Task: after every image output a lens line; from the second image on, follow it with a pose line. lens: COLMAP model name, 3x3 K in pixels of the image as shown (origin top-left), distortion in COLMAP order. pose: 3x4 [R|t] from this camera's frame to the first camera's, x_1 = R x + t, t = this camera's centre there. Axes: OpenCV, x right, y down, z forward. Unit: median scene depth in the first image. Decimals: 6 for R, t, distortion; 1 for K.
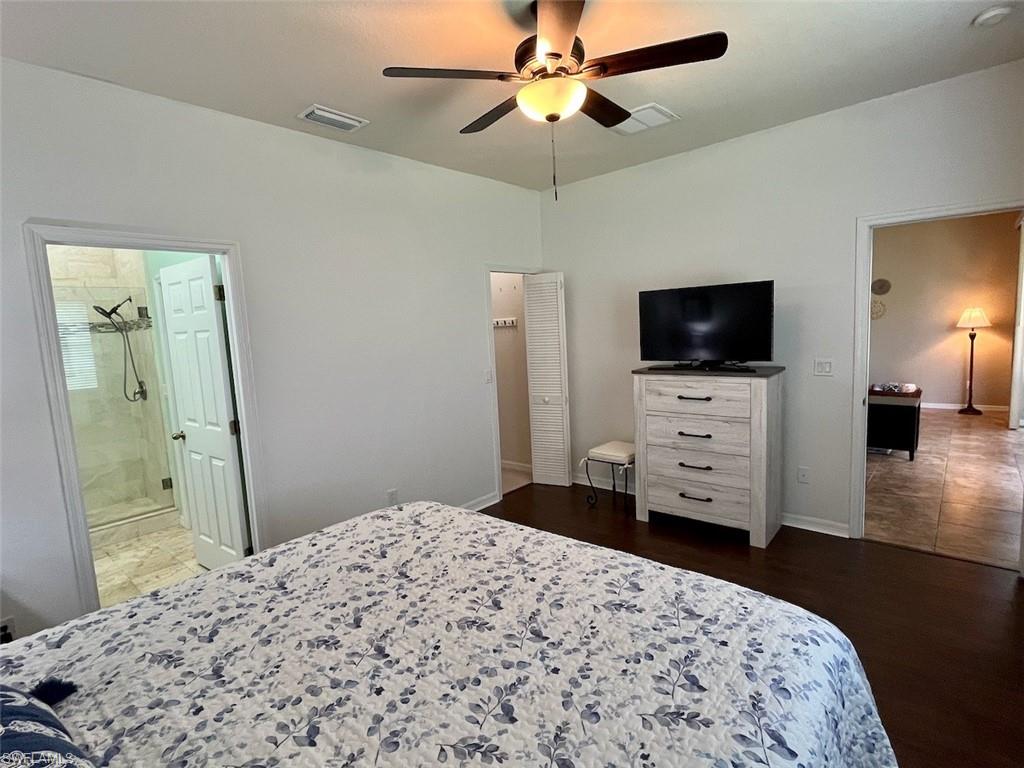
lens RADIAL K [[514.3, 0, 511.1], [0, 514.3, 378.4], [0, 0, 1]] dist [0.001021, 0.000331]
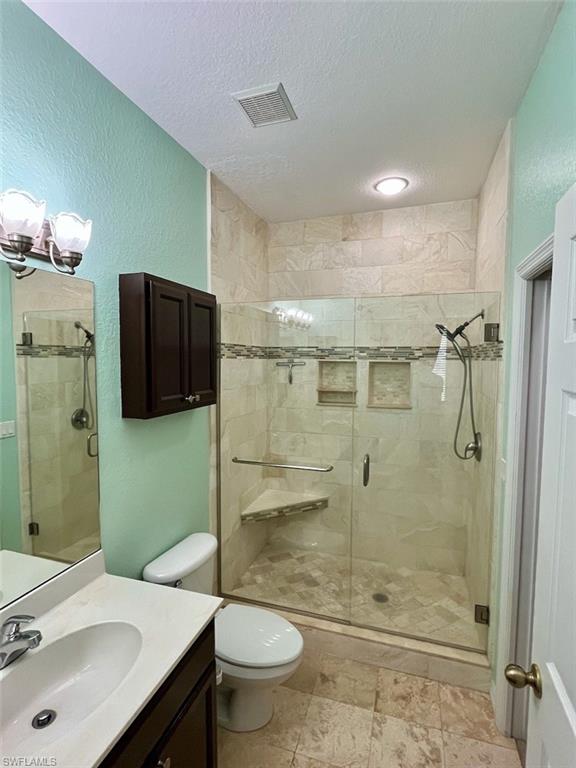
lens RADIAL K [[385.7, 0, 286.0], [0, 385.7, 382.2], [0, 0, 1]] dist [0.001021, 0.000331]
pose [[0.398437, 0.113763, -0.910113, -0.368790], [-0.131275, 0.989135, 0.066170, -0.064645], [0.907753, 0.093111, 0.409042, 0.564690]]
